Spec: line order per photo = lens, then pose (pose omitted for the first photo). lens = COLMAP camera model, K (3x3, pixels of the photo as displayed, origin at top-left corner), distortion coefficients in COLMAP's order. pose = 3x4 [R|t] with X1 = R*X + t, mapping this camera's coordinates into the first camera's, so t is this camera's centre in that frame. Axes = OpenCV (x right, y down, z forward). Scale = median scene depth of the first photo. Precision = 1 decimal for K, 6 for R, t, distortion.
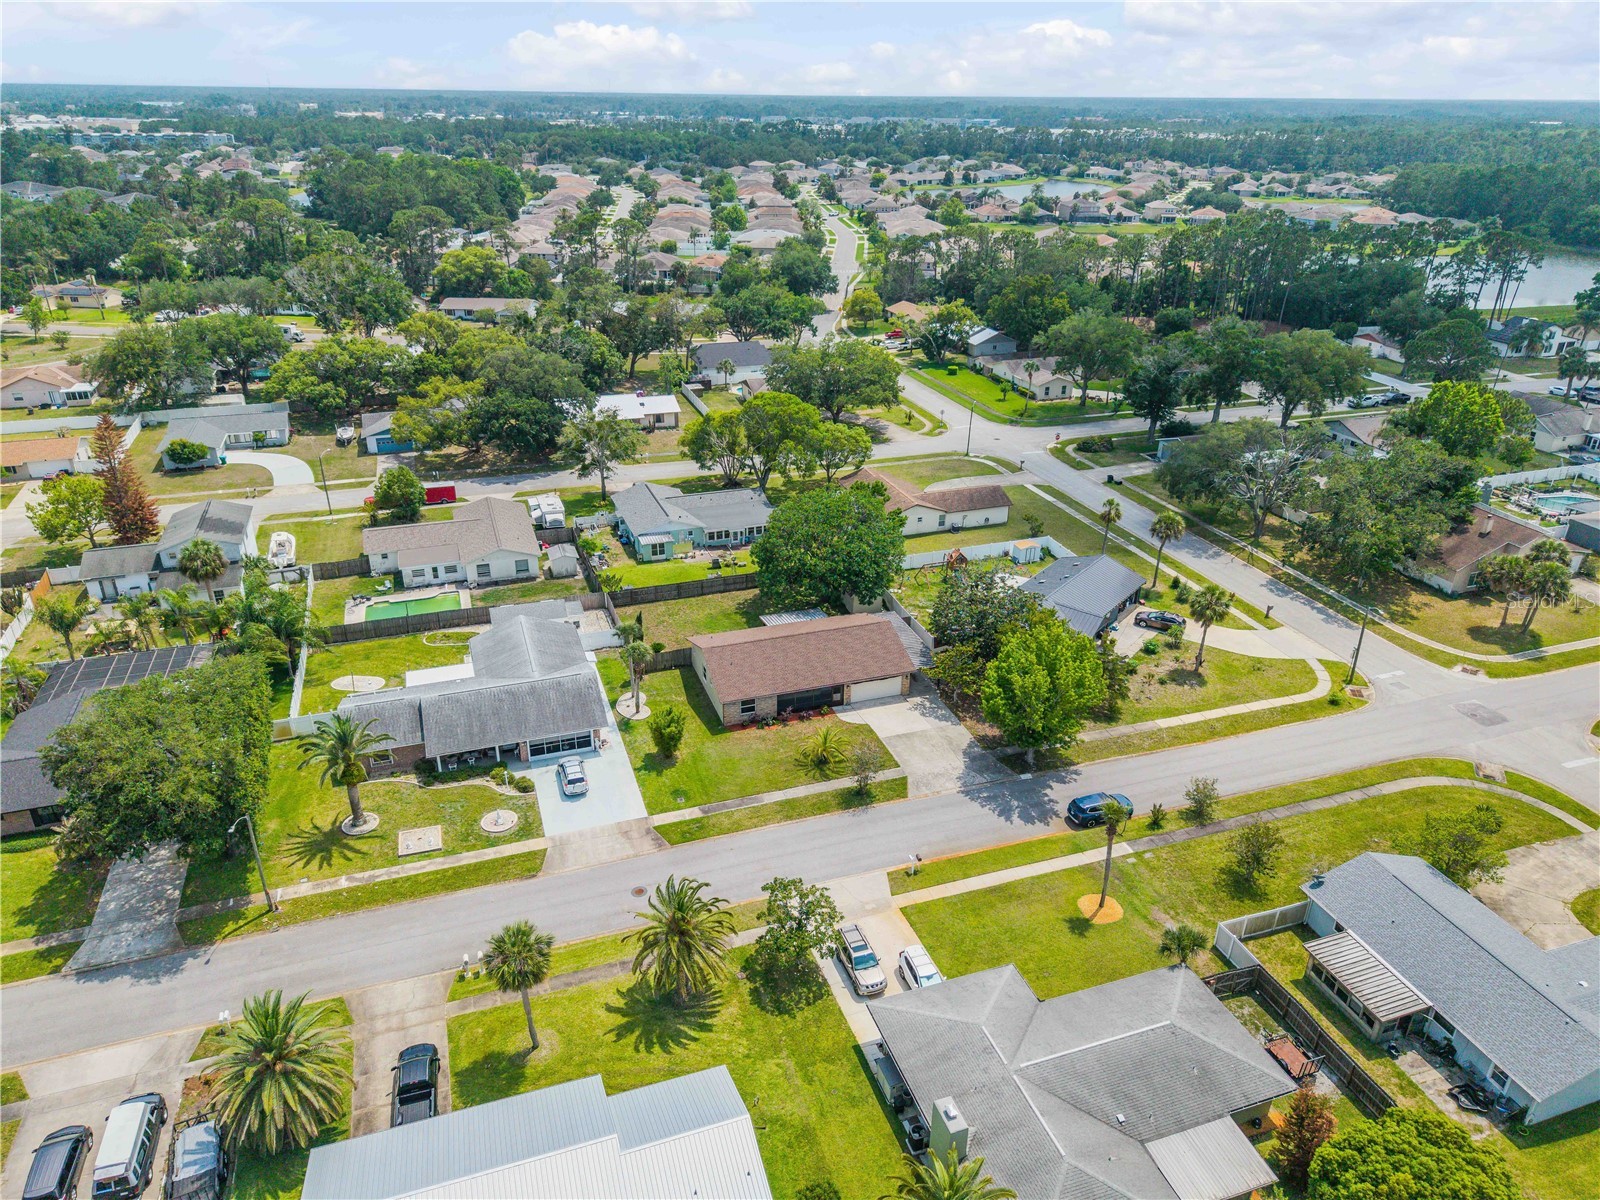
lens RADIAL K [[1084.9, 0, 796.4], [0, 1084.9, 595.8], [0, 0, 1]] dist [0.043742, -0.001581]
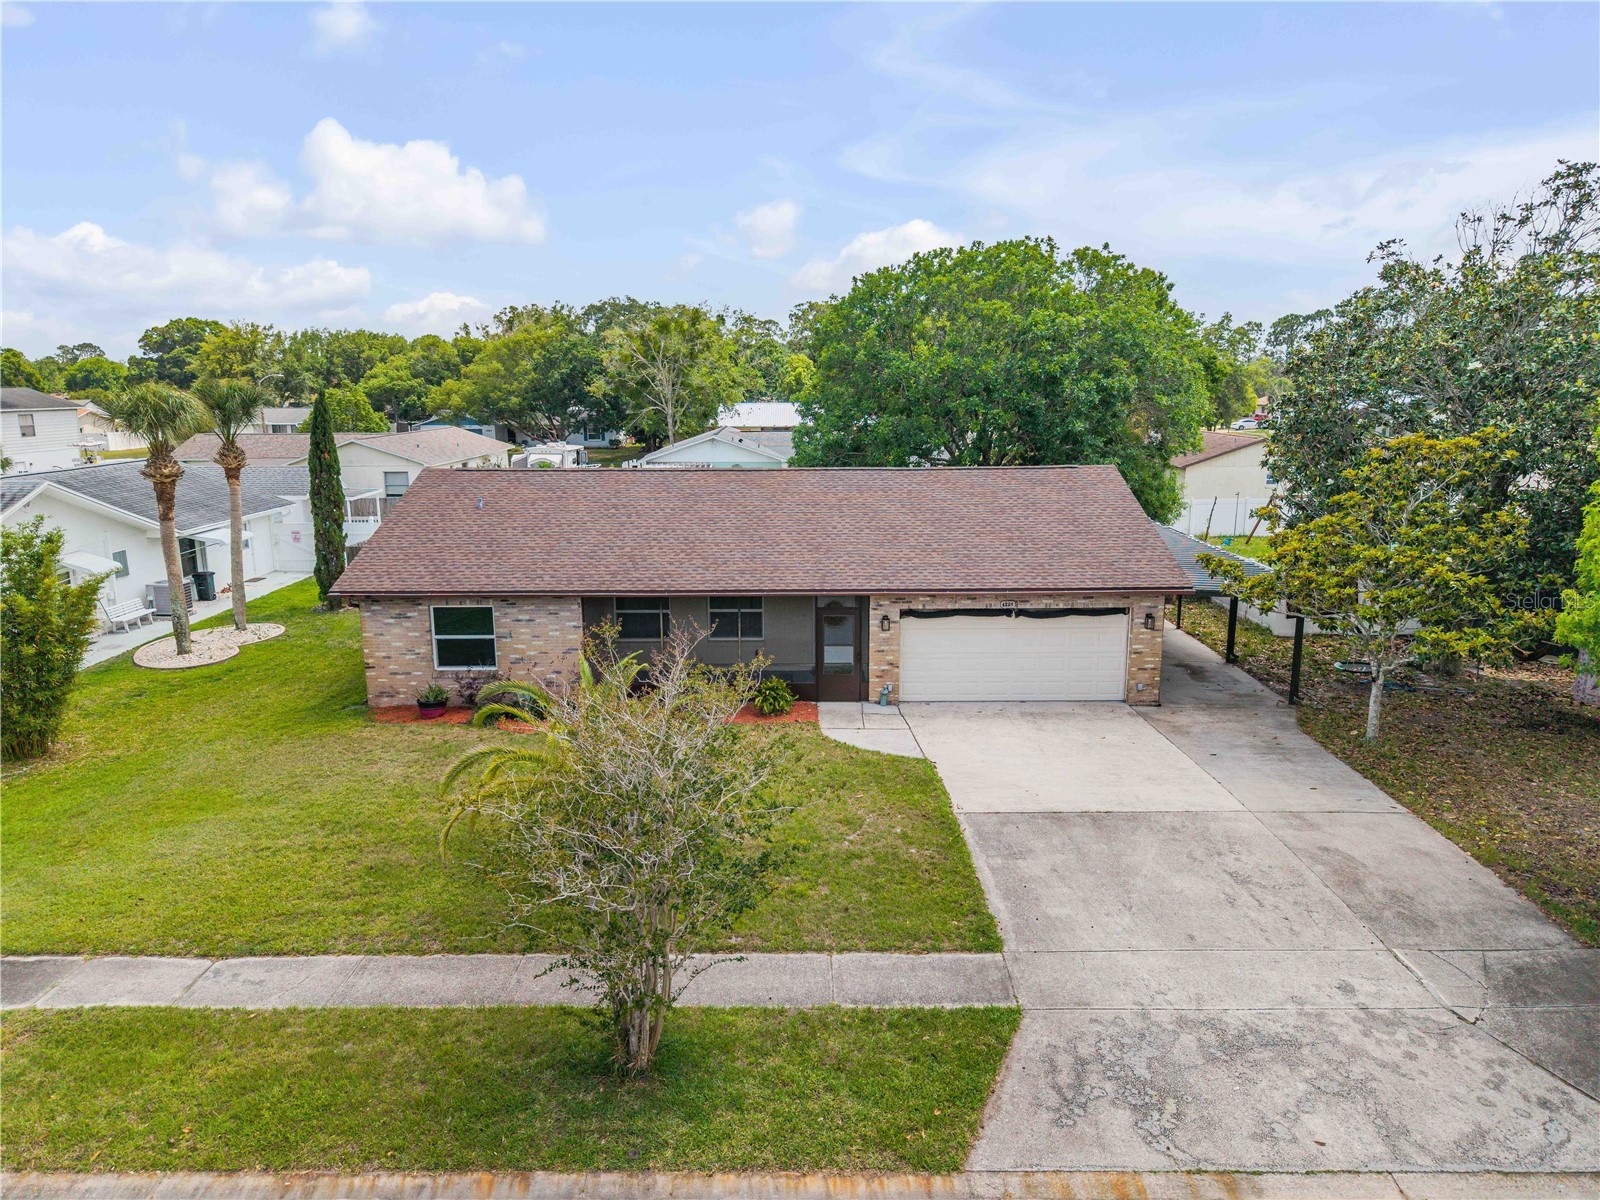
lens RADIAL K [[1079.8, 0, 800.0], [0, 1079.8, 600.0], [0, 0, 1]] dist [0.002486, 0.000339]
pose [[0.945034, 0.051319, -0.322919, 0.108725], [-0.126213, 0.968317, -0.215482, 0.135792], [0.301630, 0.244394, 0.921570, 0.776289]]
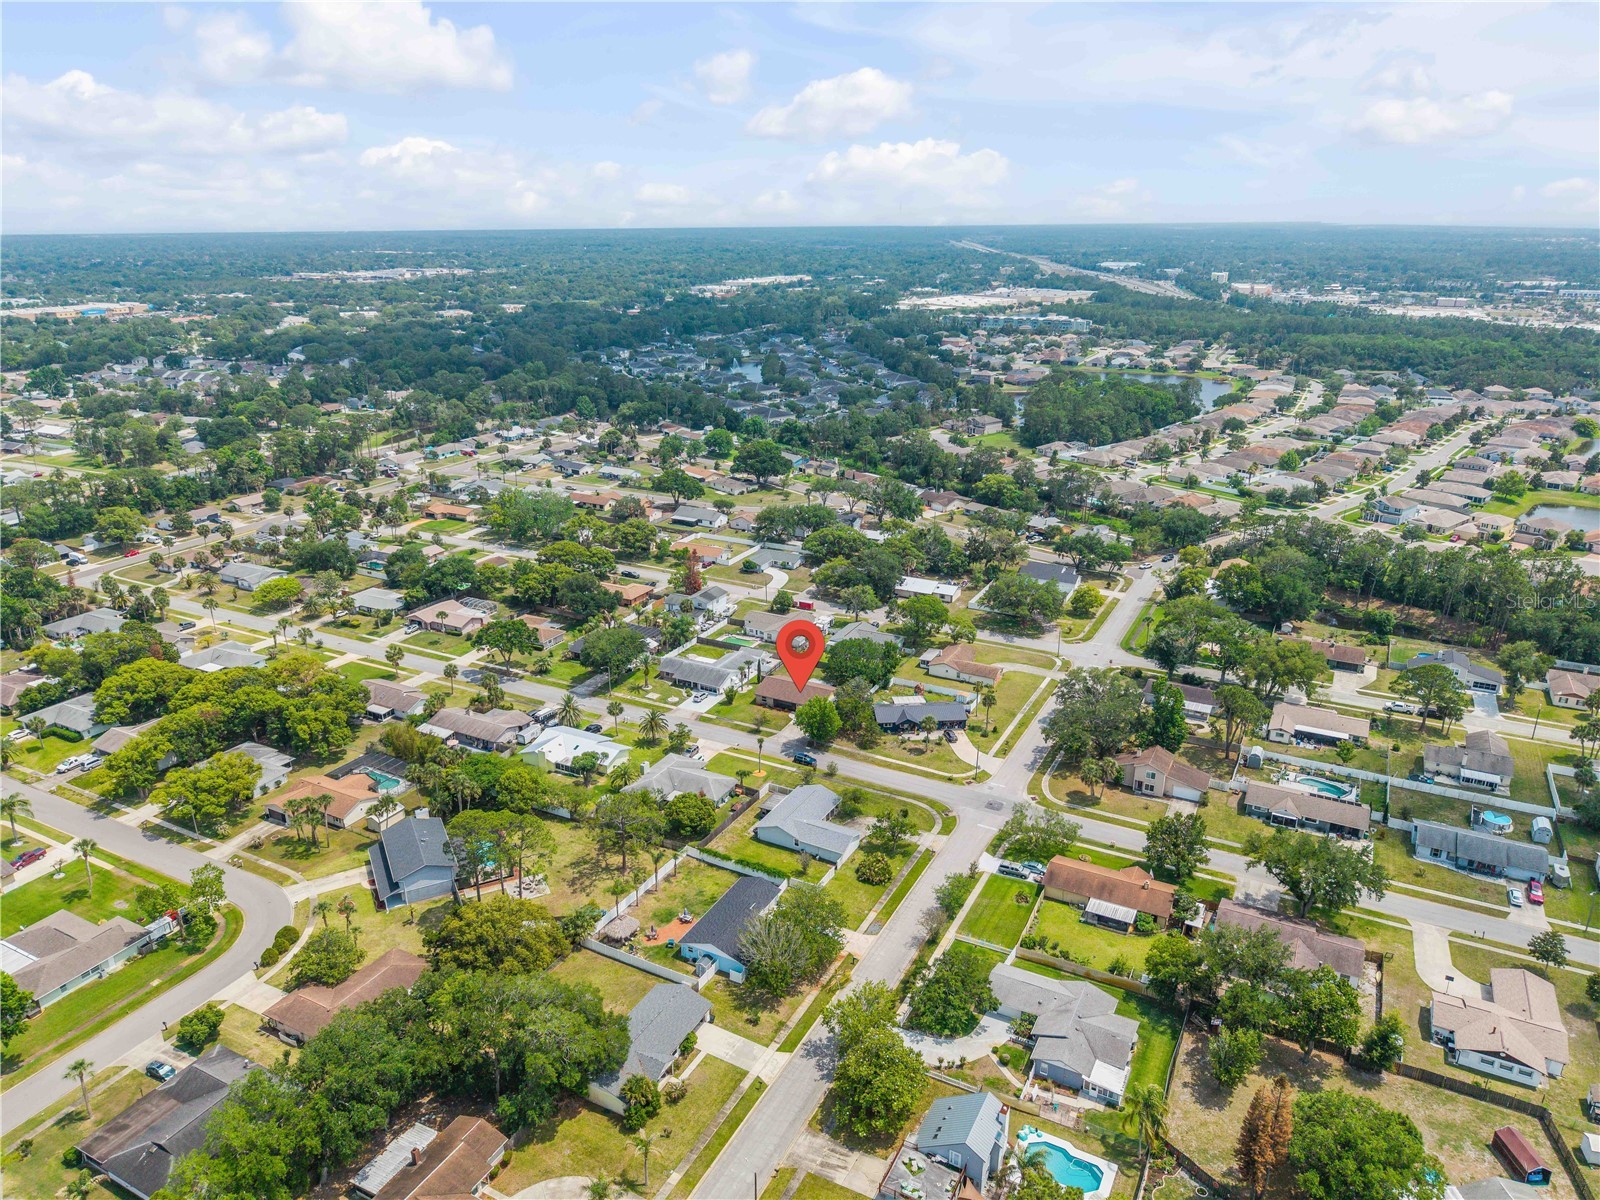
lens RADIAL K [[1079.8, 0, 800.0], [0, 1079.8, 600.0], [0, 0, 1]] dist [0.002486, 0.000339]
pose [[0.686657, 0.235146, -0.687902, 1.861747], [-0.300035, 0.953561, 0.026466, -0.242801], [0.662180, 0.188221, 0.725321, -1.007763]]
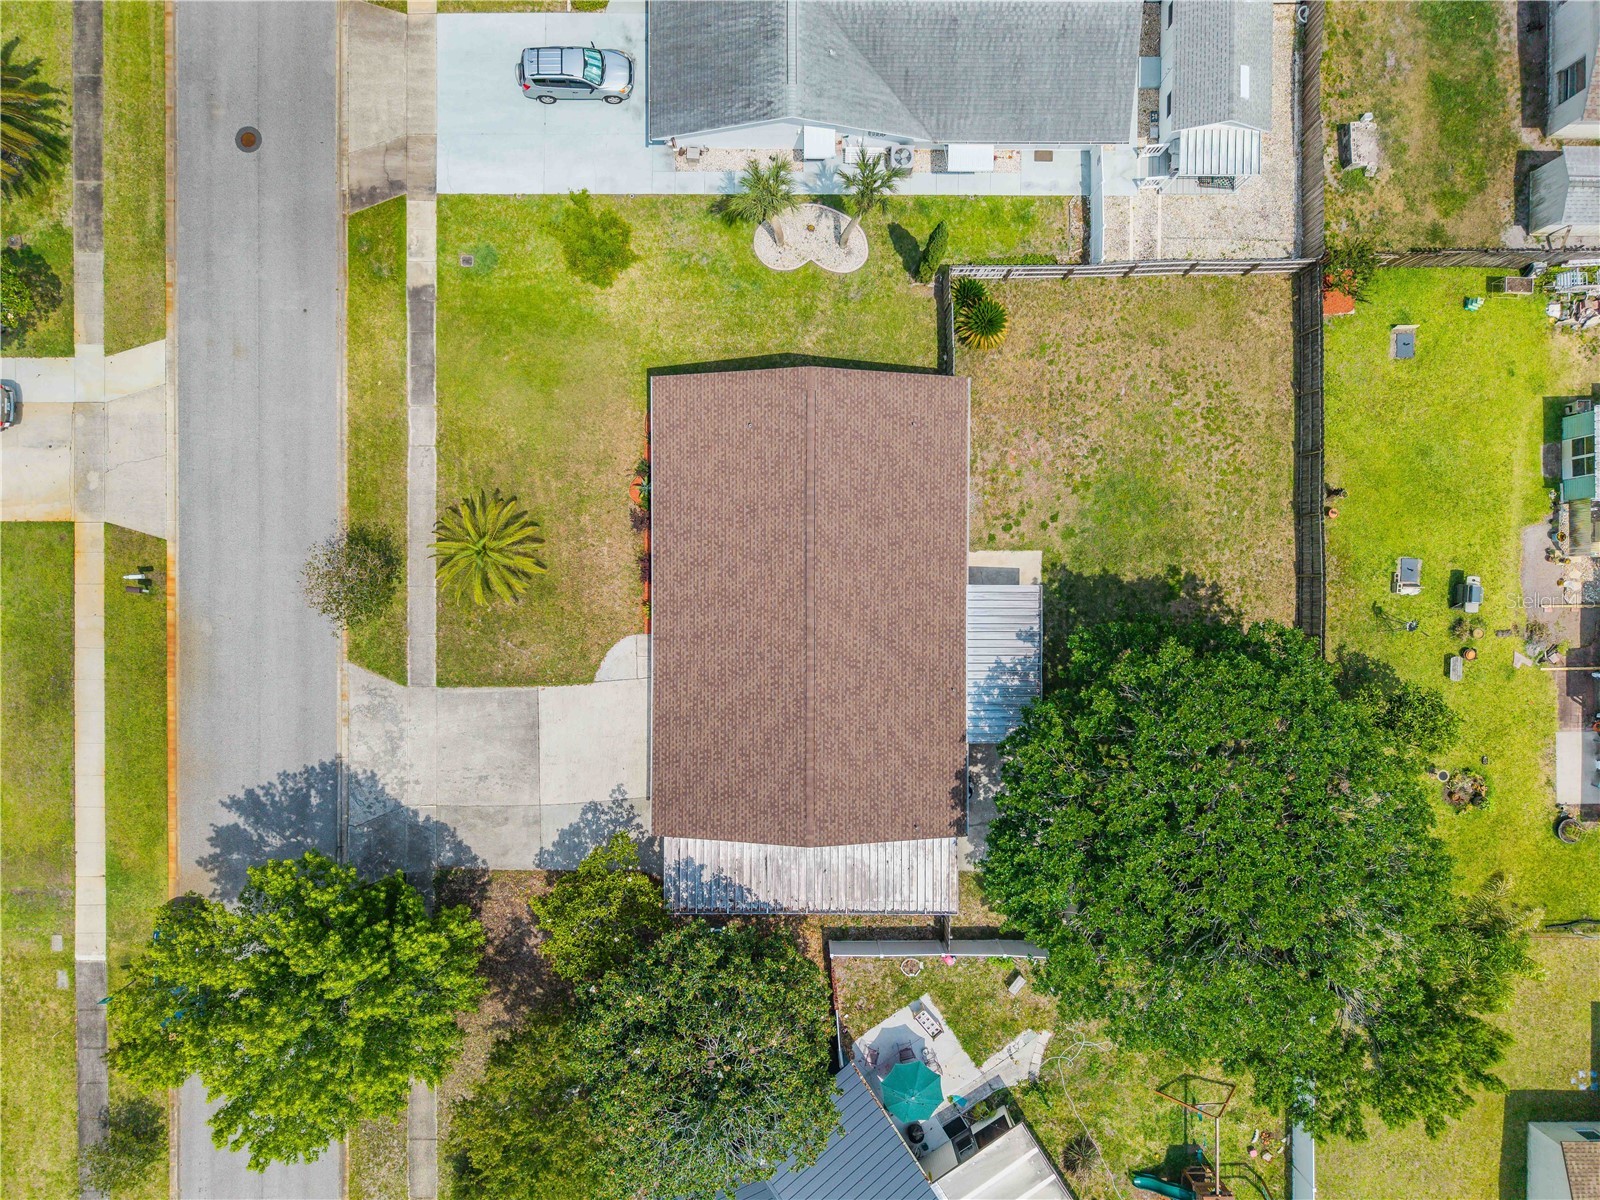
lens RADIAL K [[1079.8, 0, 800.0], [0, 1079.8, 600.0], [0, 0, 1]] dist [0.002486, 0.000339]
pose [[-0.327123, 0.944947, -0.008104, 0.003960], [-0.402252, -0.131481, 0.906039, -0.349623], [0.855093, 0.299646, 0.423117, 0.855967]]
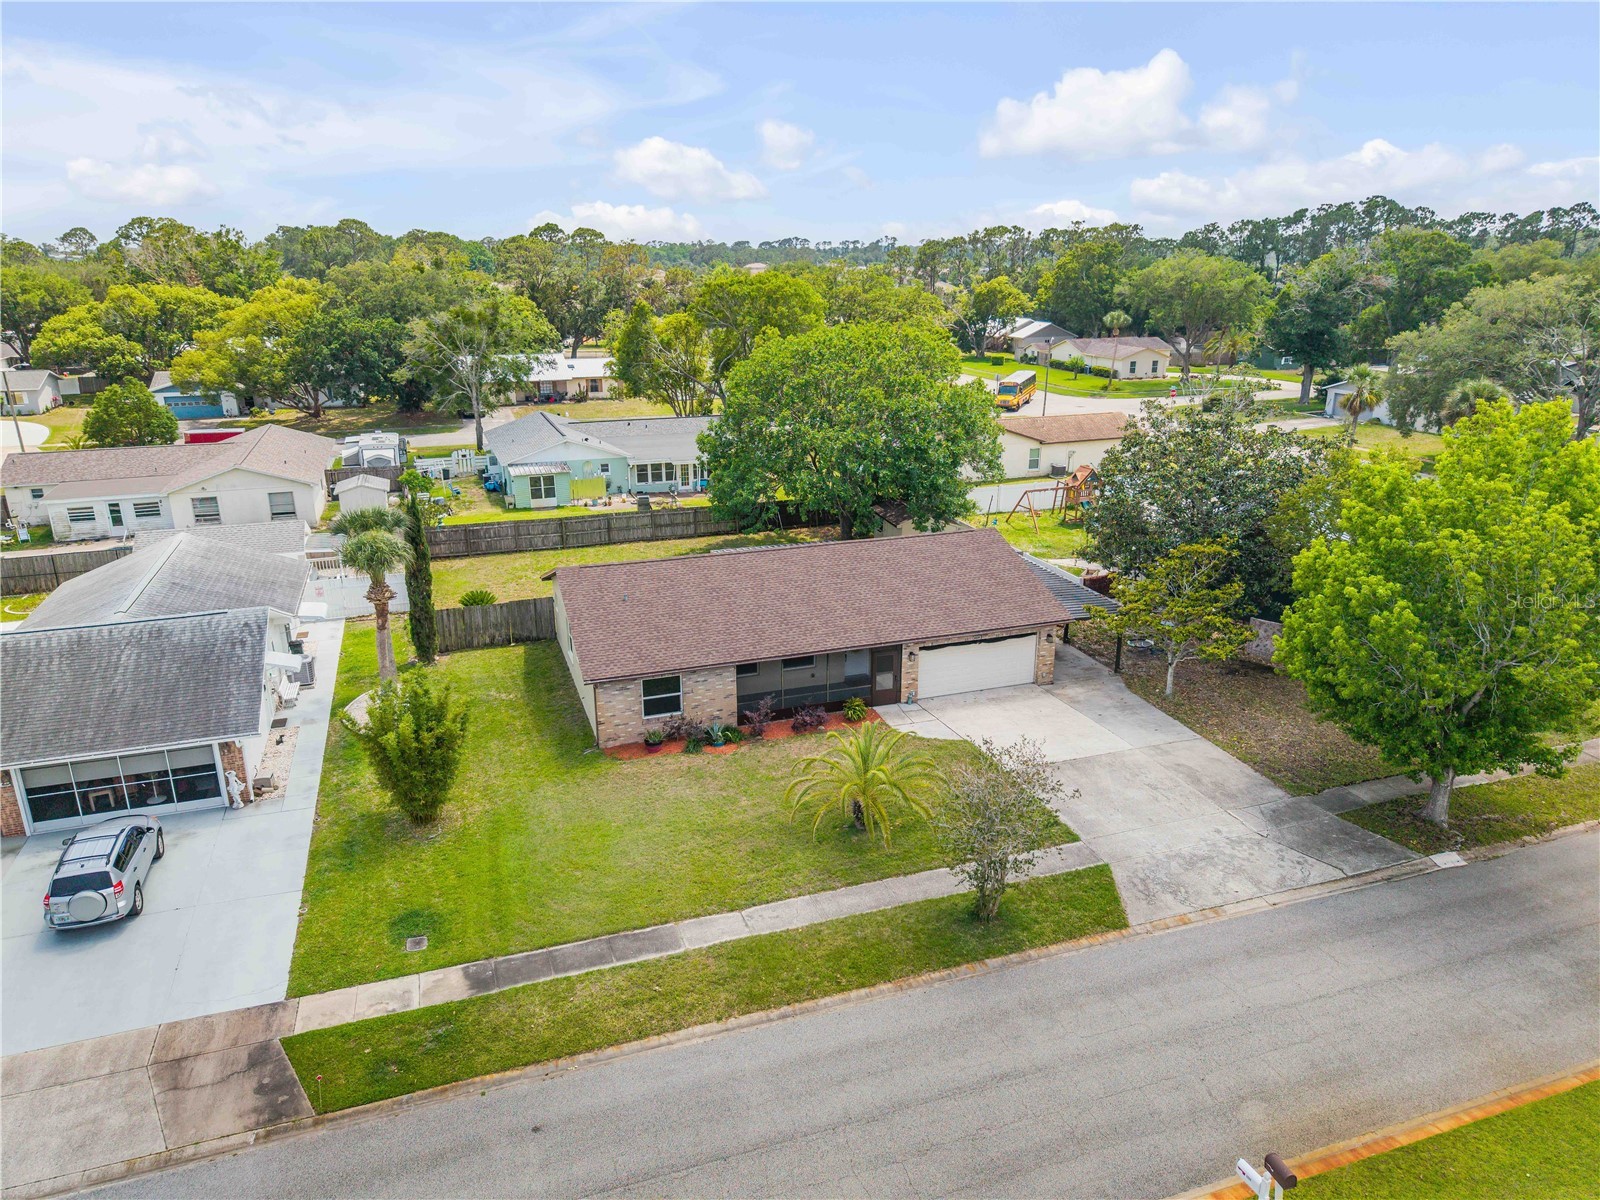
lens RADIAL K [[1079.8, 0, 800.0], [0, 1079.8, 600.0], [0, 0, 1]] dist [0.002486, 0.000339]
pose [[0.999914, -0.013044, 0.001293, 0.005149], [0.013103, 0.991972, -0.125777, 0.115041], [0.000358, 0.125783, 0.992058, 0.600472]]
